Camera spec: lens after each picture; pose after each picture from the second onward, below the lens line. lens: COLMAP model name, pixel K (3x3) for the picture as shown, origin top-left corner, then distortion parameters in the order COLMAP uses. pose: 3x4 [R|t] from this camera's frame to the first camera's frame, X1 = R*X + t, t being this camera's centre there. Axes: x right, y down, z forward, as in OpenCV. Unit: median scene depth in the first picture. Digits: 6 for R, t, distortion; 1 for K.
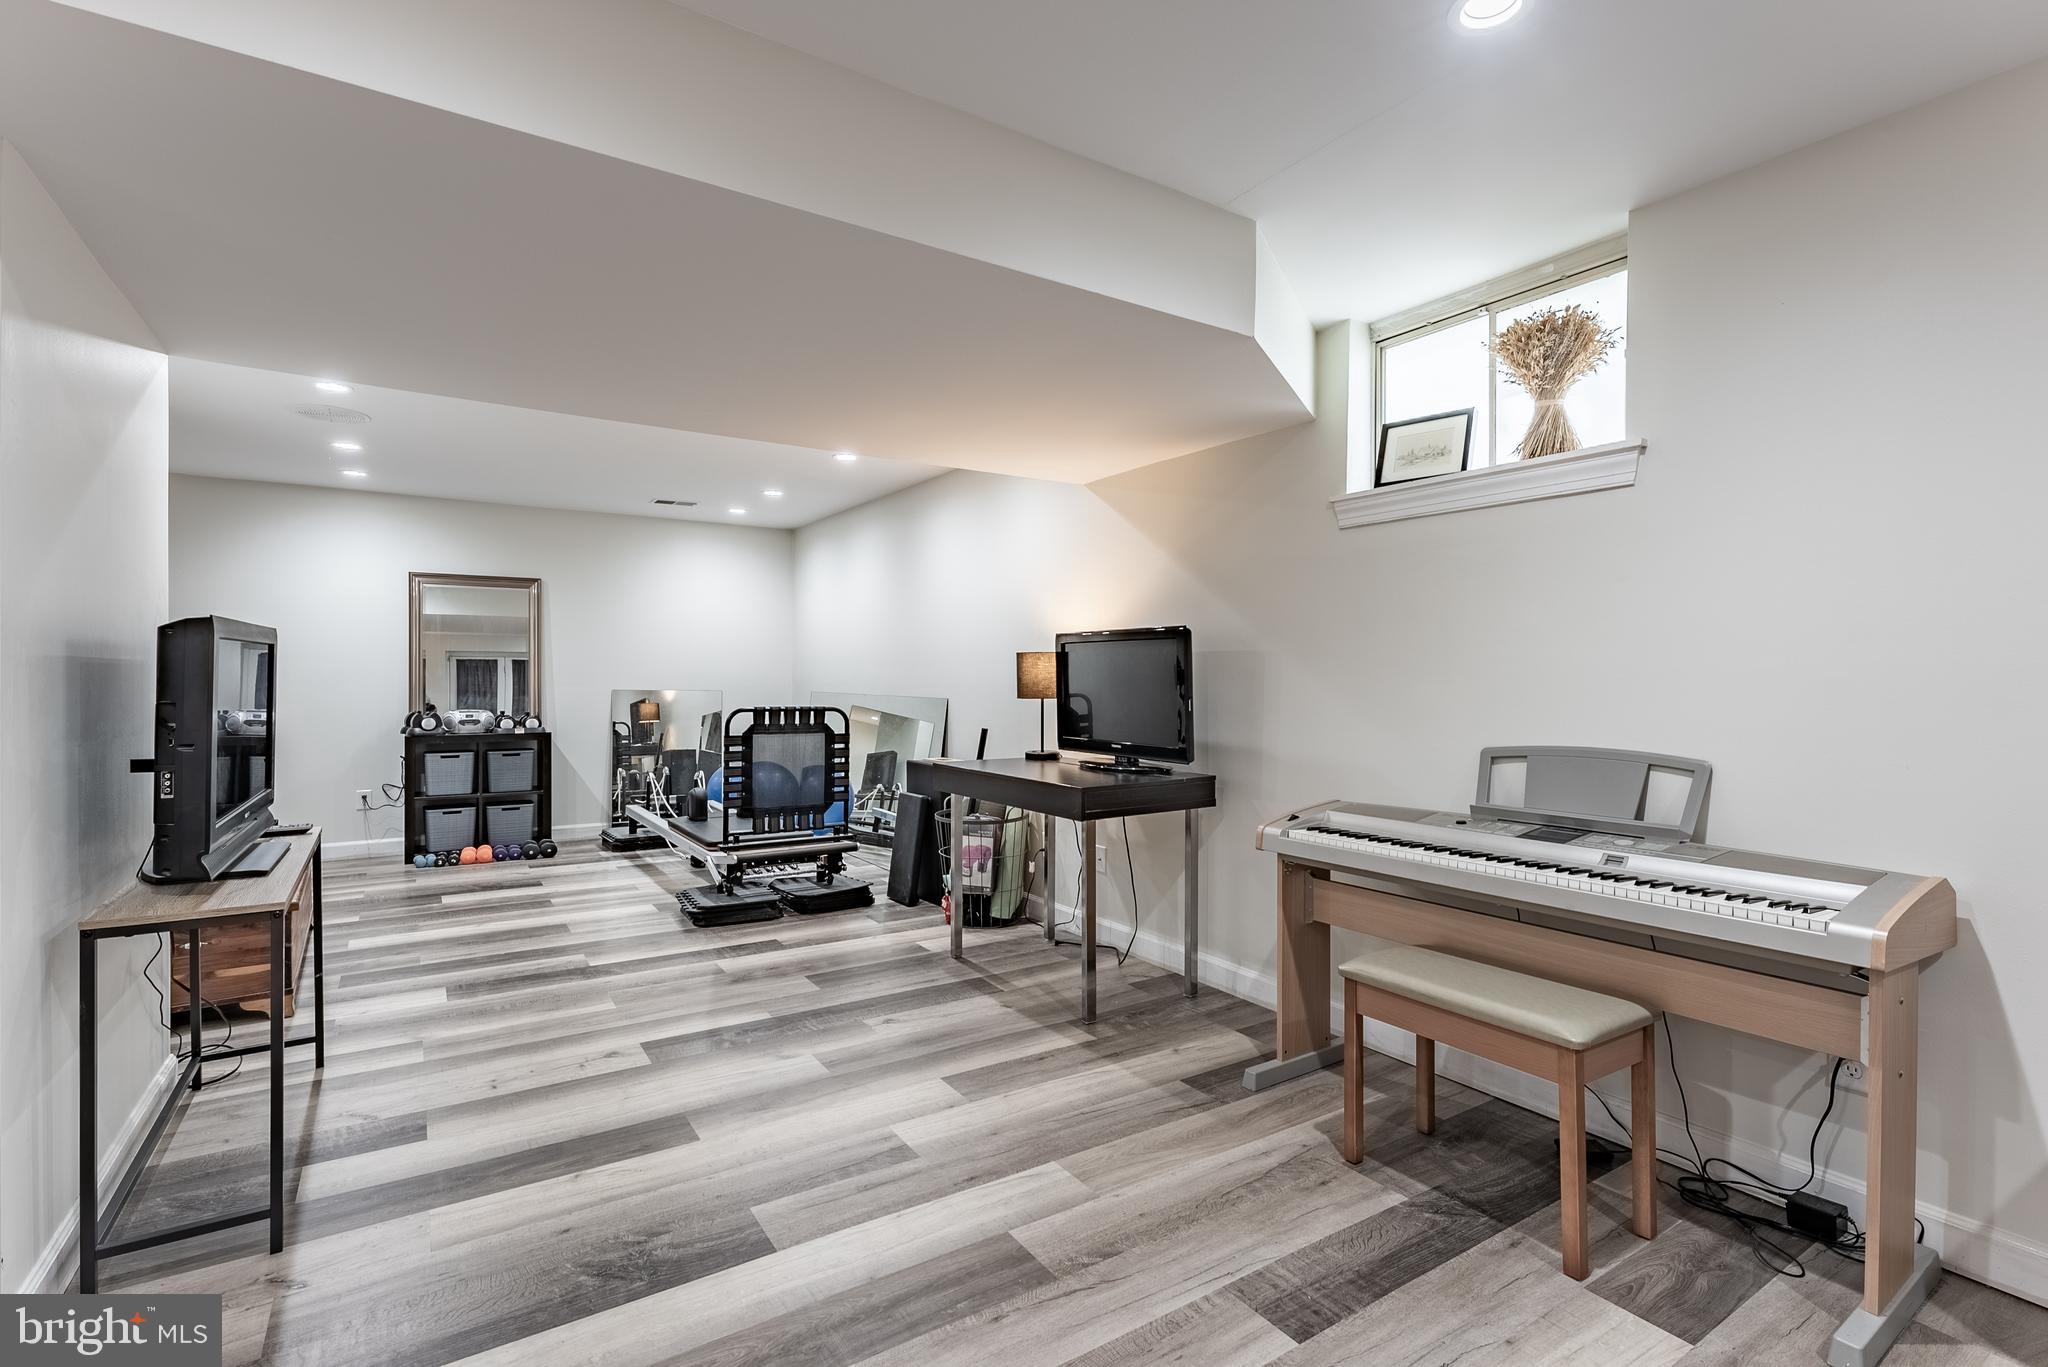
lens RADIAL K [[915.0, 0, 1024.0], [0, 915.0, 683.5], [0, 0, 1]] dist [-0.000363, 0.000207]
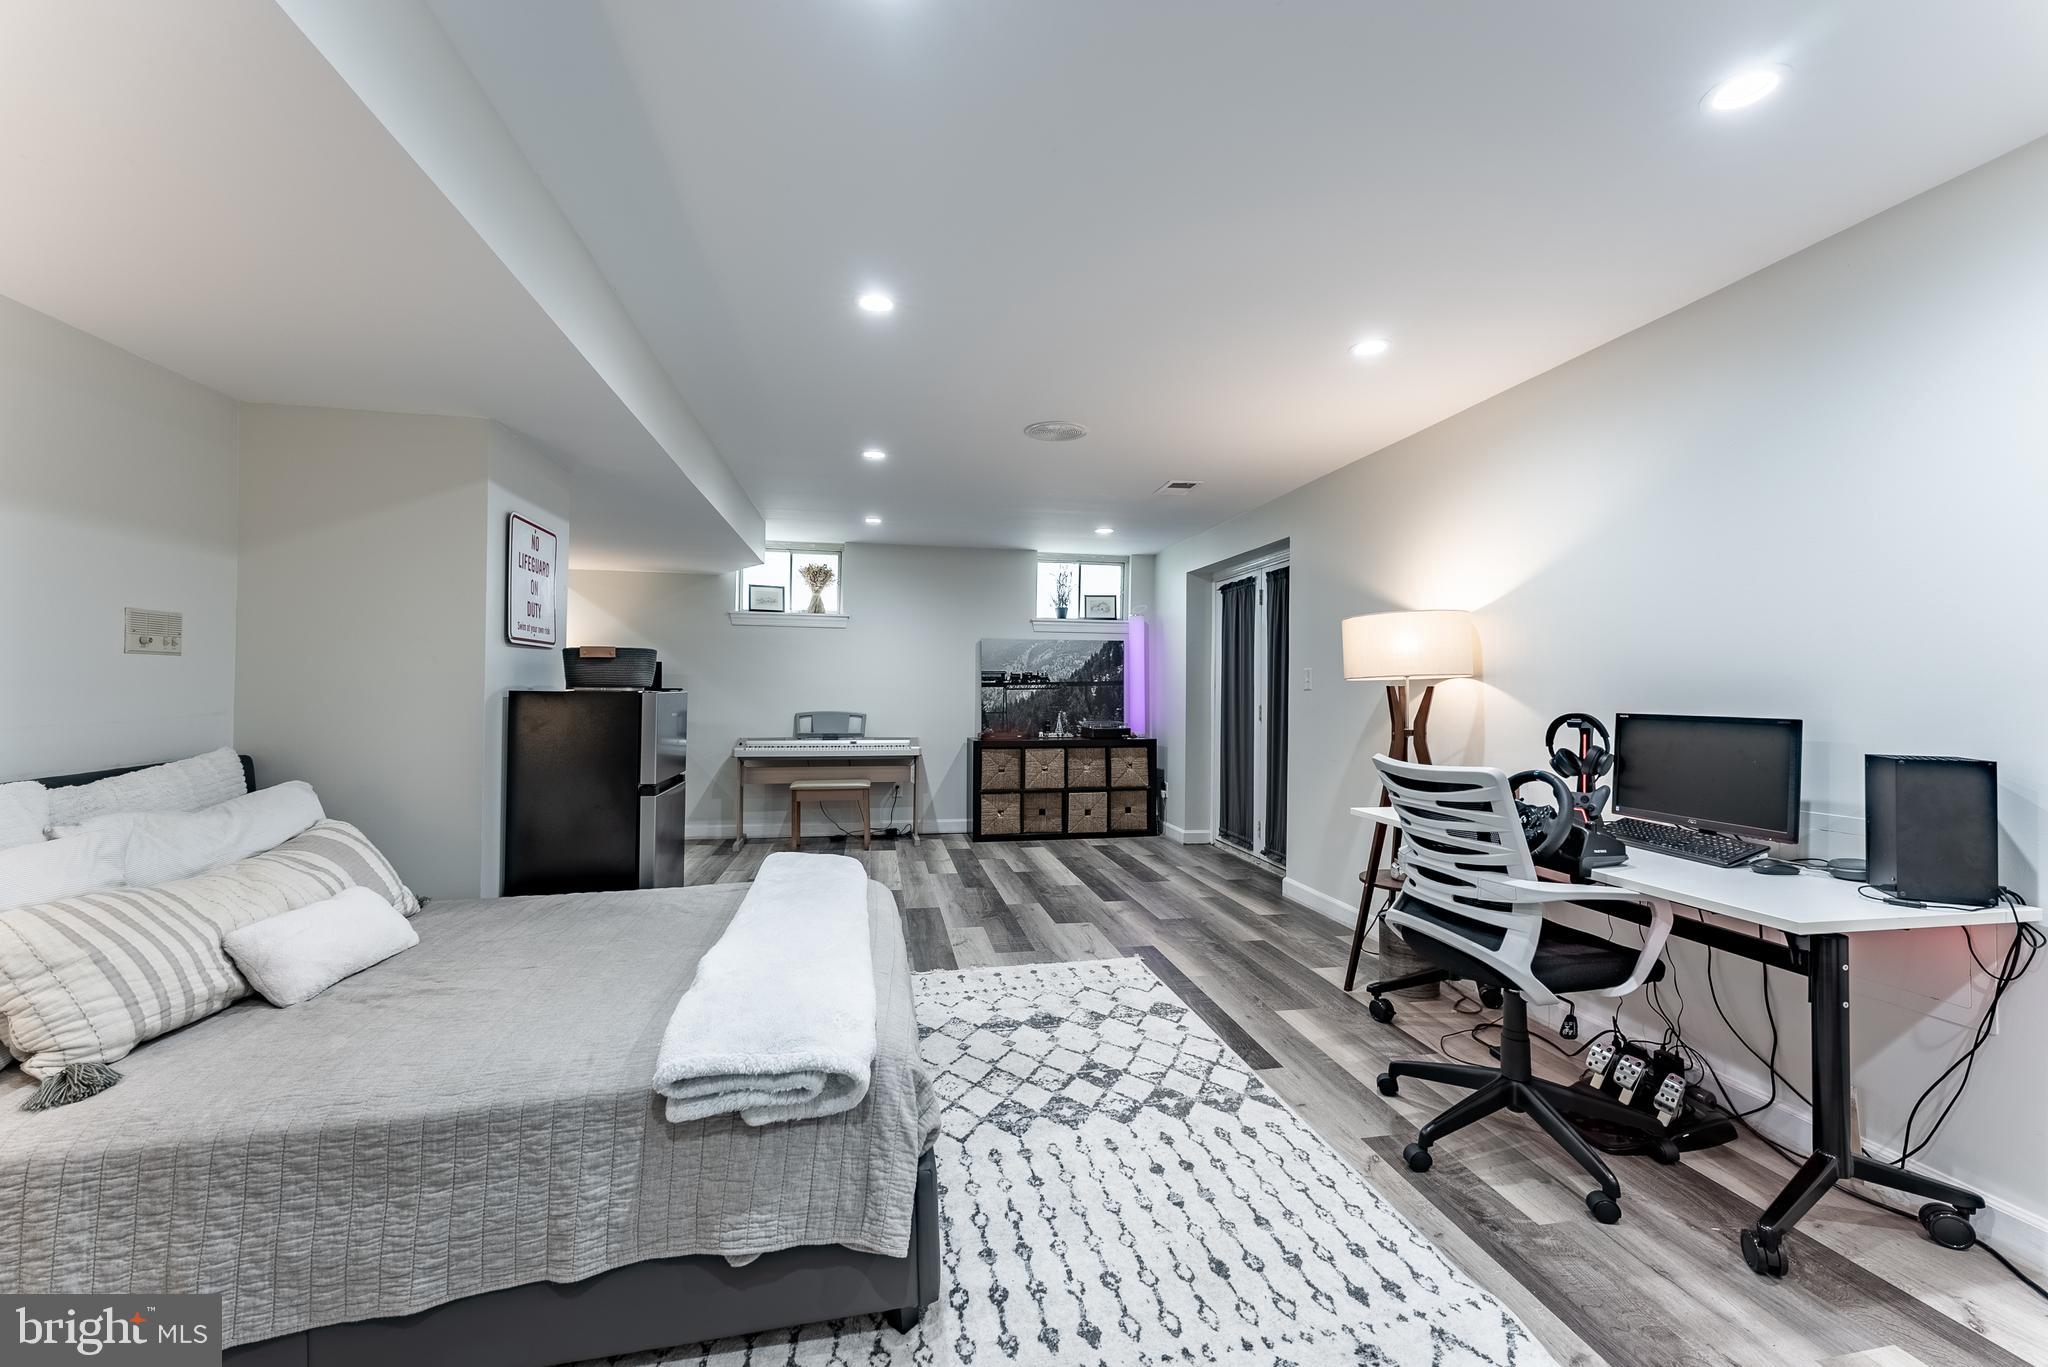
lens RADIAL K [[799.5, 0, 1016.2], [0, 799.5, 680.3], [0, 0, 1]] dist [-0.000937, -0.000155]
pose [[0.389654, 0.010945, 0.920896, -1.139503], [-0.002270, 0.999938, -0.010925, -0.002757], [-0.920958, 0.002167, 0.389655, -0.435347]]
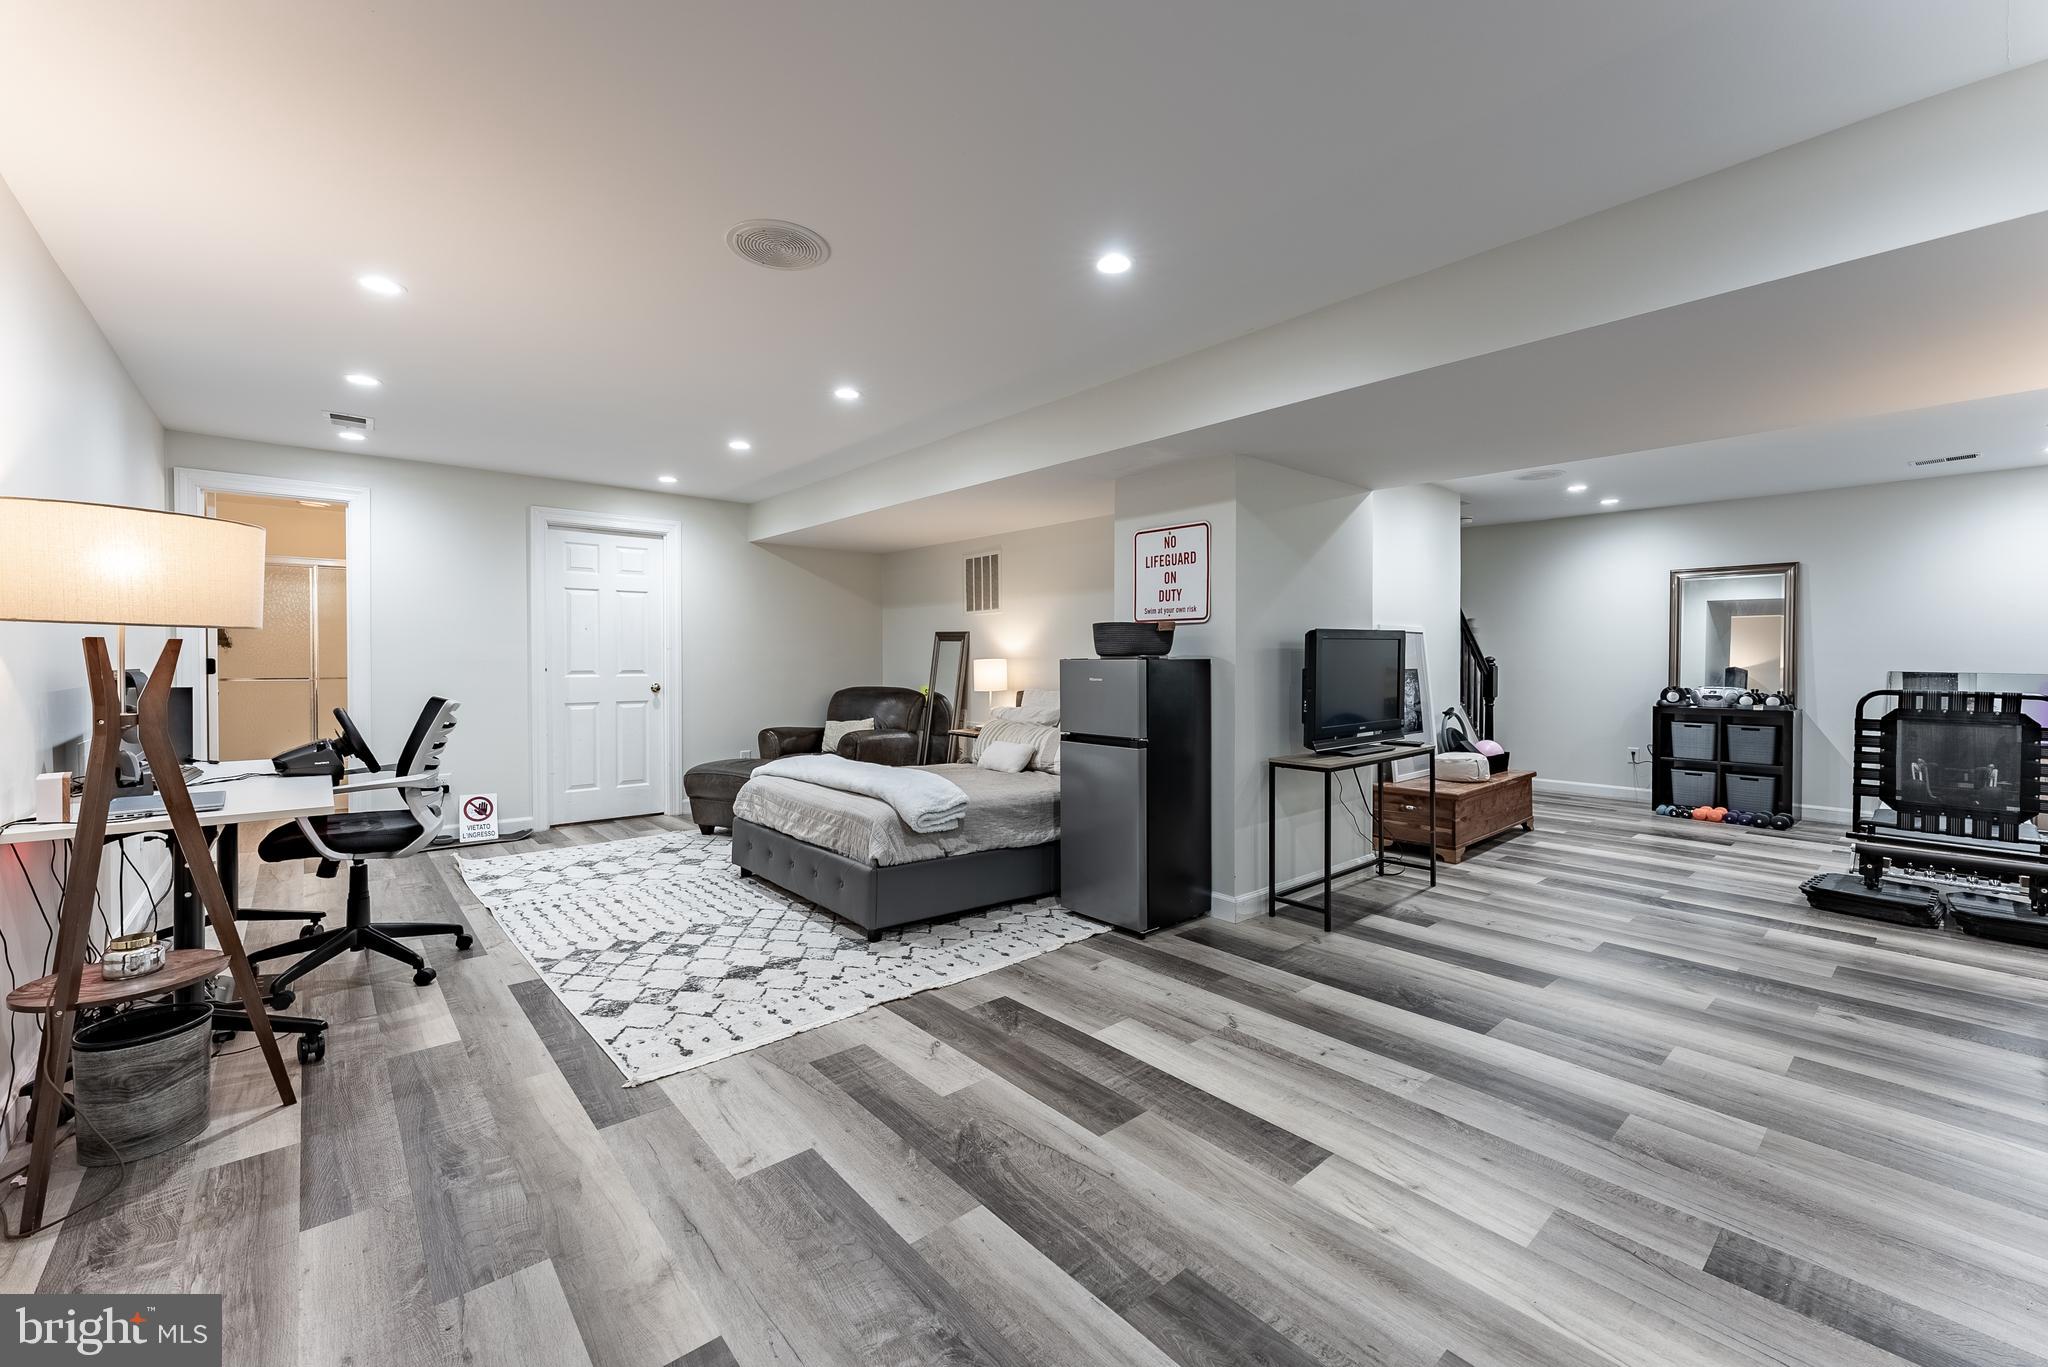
lens RADIAL K [[847.8, 0, 1042.0], [0, 847.8, 666.6], [0, 0, 1]] dist [-0.001340, -0.000079]
pose [[0.148259, 0.009118, -0.988907, 0.558820], [-0.006843, 0.999943, 0.008194, 0.001719], [0.988925, 0.005552, 0.148313, 0.034461]]
